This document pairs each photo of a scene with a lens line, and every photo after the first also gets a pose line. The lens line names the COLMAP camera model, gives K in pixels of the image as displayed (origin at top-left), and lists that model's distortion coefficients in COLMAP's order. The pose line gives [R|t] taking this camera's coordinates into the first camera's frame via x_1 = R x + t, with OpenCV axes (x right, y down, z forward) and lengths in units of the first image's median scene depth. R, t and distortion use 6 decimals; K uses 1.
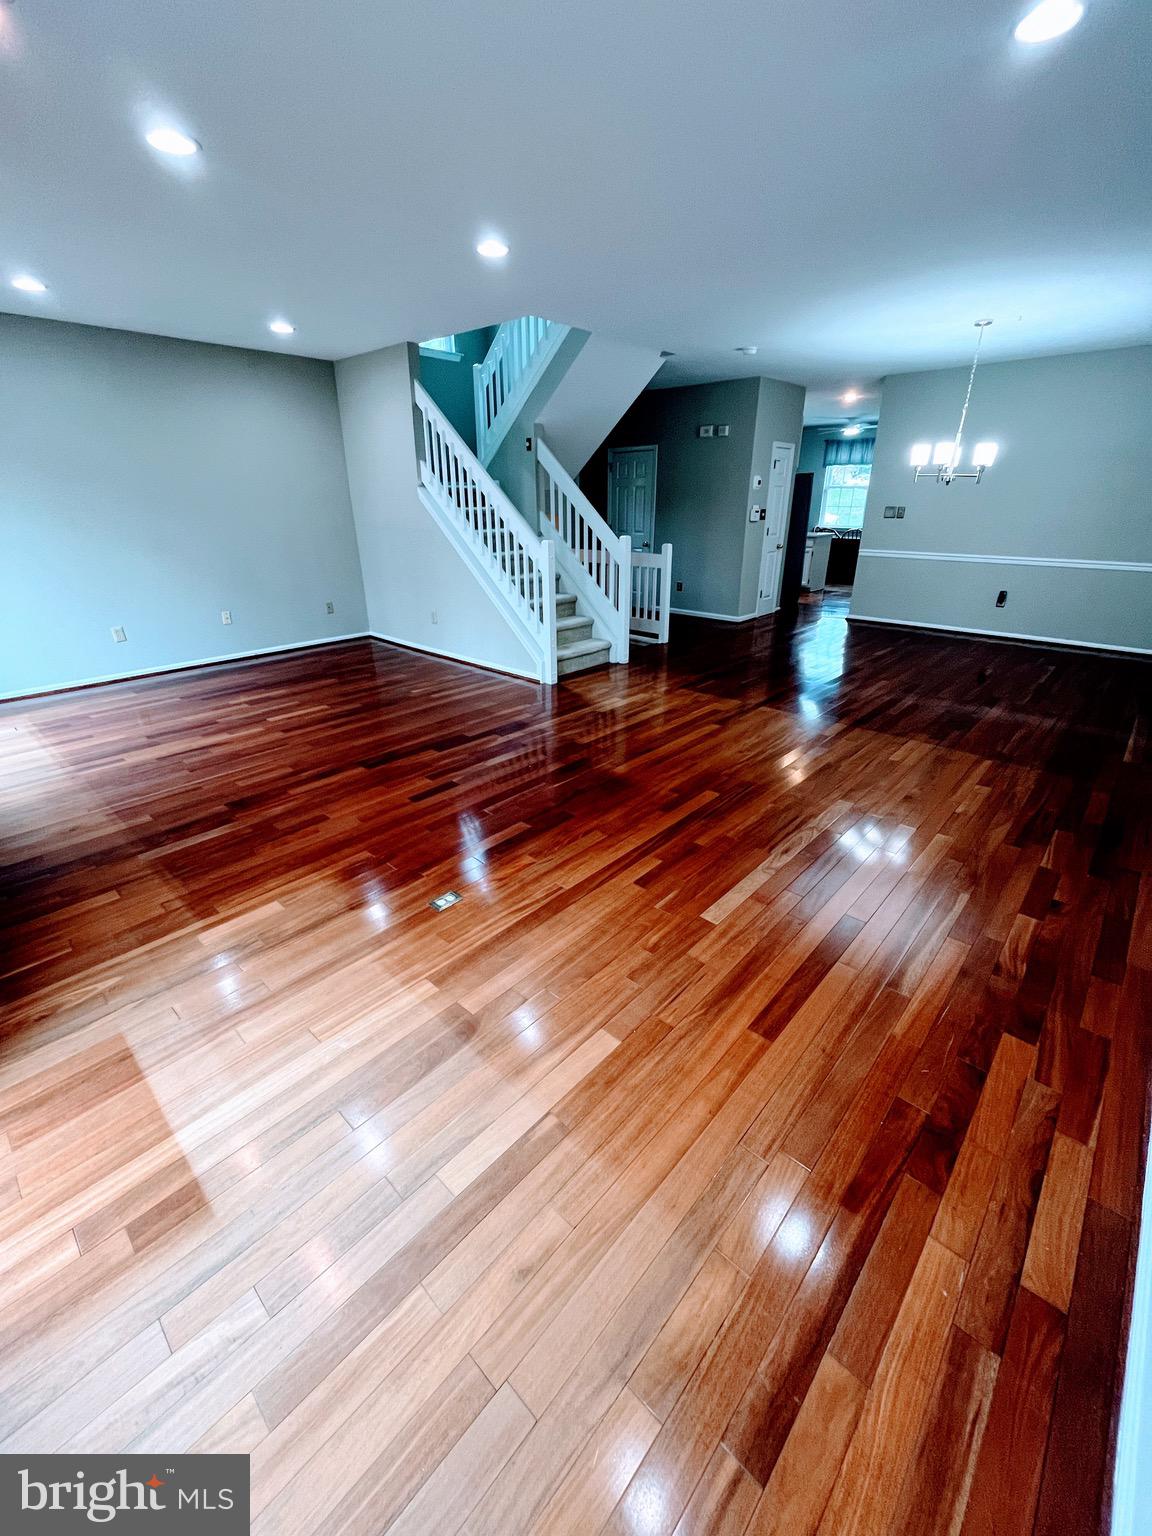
lens RADIAL K [[619.1, 0, 574.4], [0, 619.1, 767.9], [0, 0, 1]] dist [-0.001521, 0.000072]
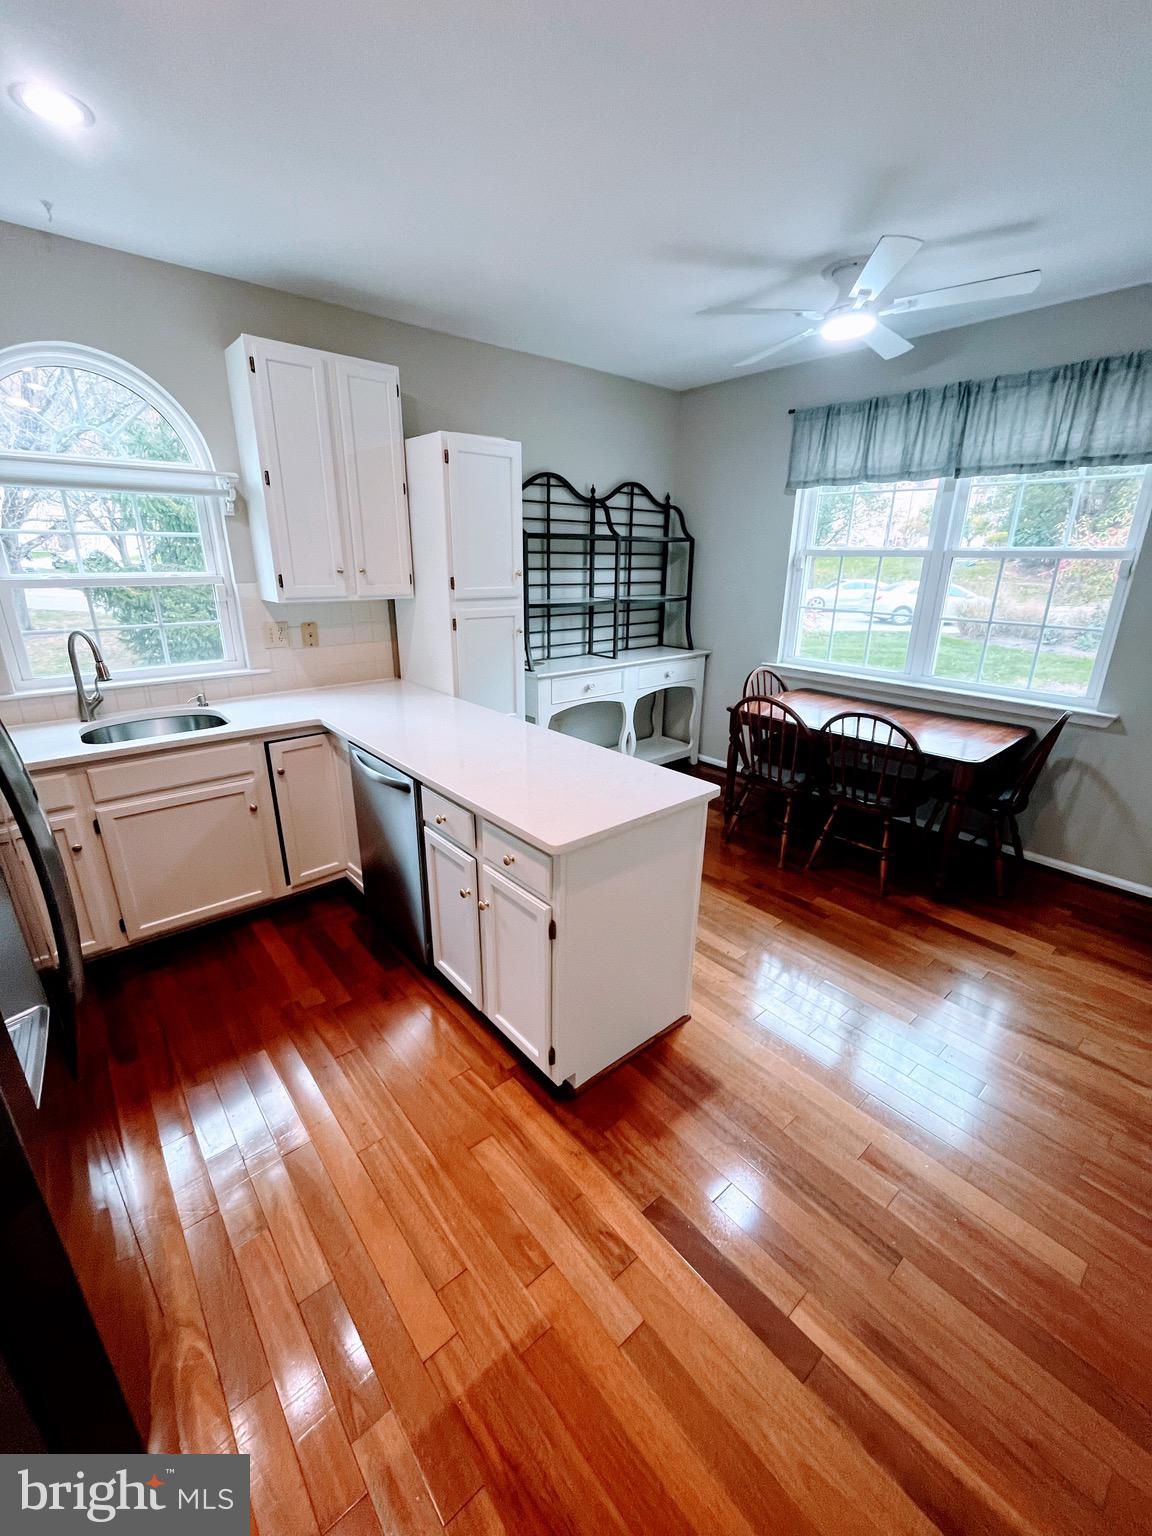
lens RADIAL K [[619.1, 0, 574.4], [0, 619.1, 767.9], [0, 0, 1]] dist [-0.001521, 0.000072]
pose [[0.993354, 0.050263, -0.103545, 1.054504], [-0.058771, 0.994994, -0.080830, -0.986552], [0.098964, 0.086379, 0.991335, 2.159772]]
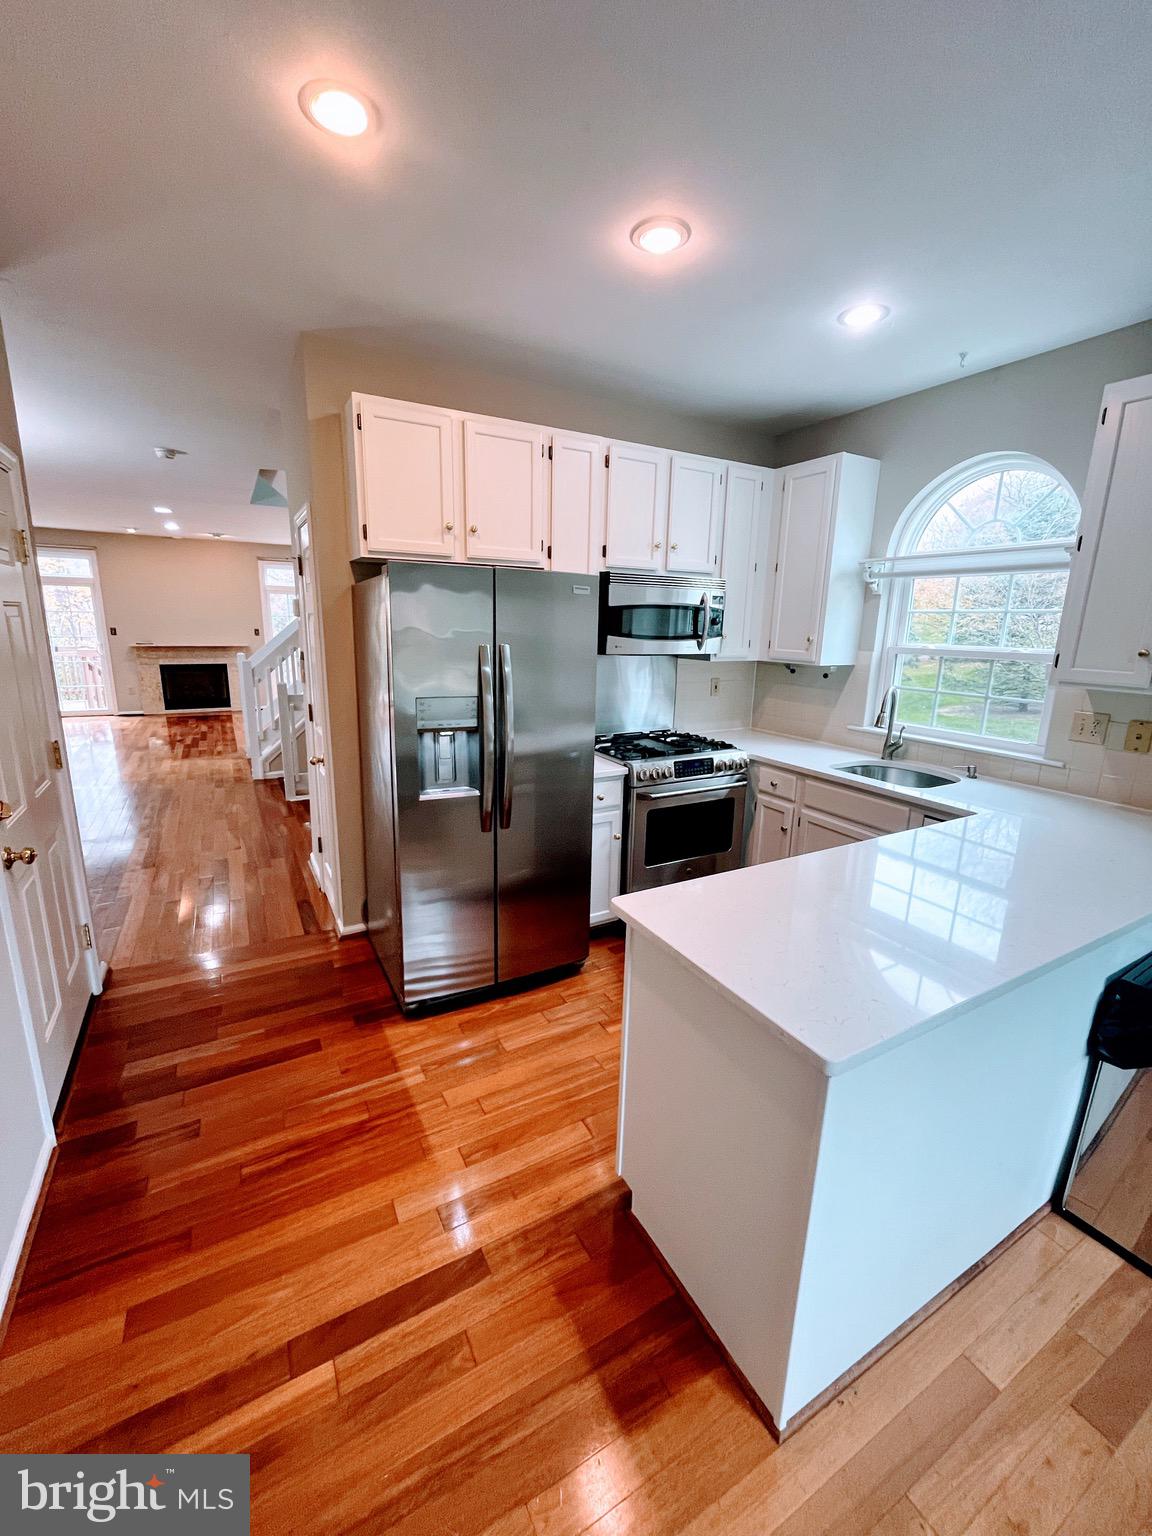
lens RADIAL K [[622.3, 0, 576.5], [0, 622.3, 764.6], [0, 0, 1]] dist [-0.003823, -0.000169]
pose [[-0.304523, 0.212231, -0.928560, 1.360697], [-0.401201, 0.855585, 0.327127, -1.161814], [0.863888, 0.472157, -0.175398, 2.562945]]
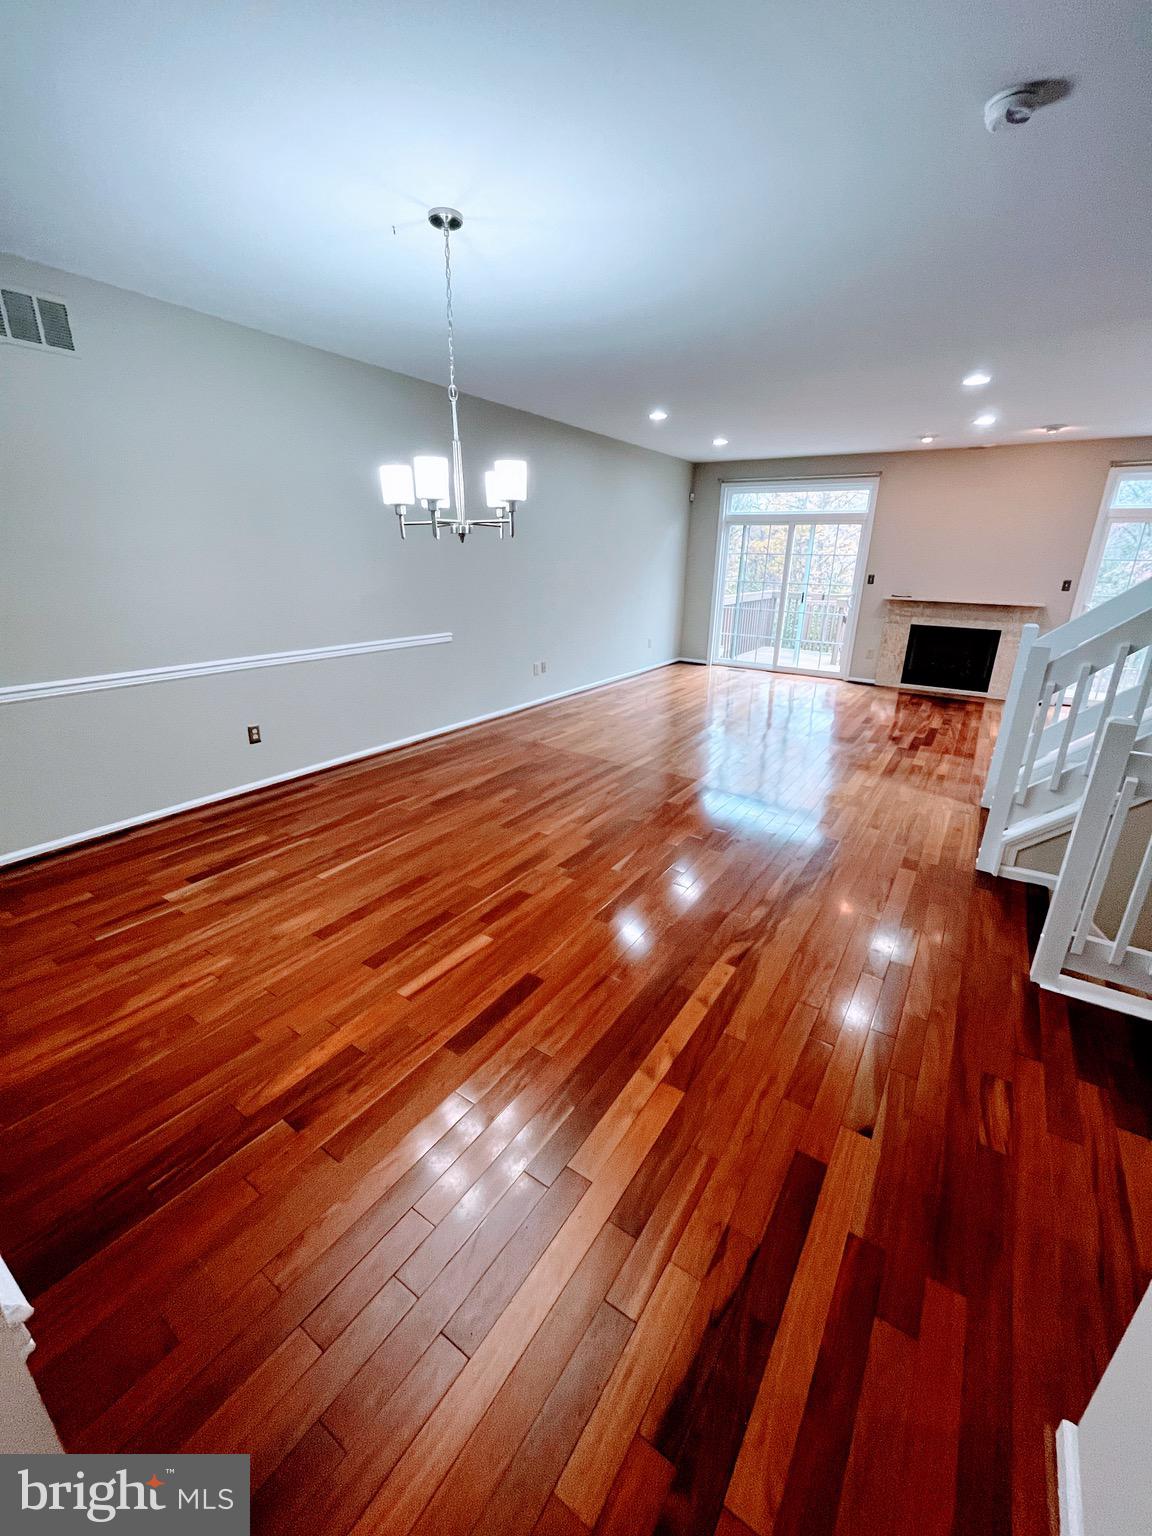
lens RADIAL K [[622.3, 0, 576.5], [0, 622.3, 764.6], [0, 0, 1]] dist [-0.003823, -0.000169]
pose [[-0.987091, 0.040876, -0.154856, 0.803026], [-0.074227, 0.740017, 0.668480, -0.903437], [0.141921, 0.671345, -0.727430, 2.028806]]
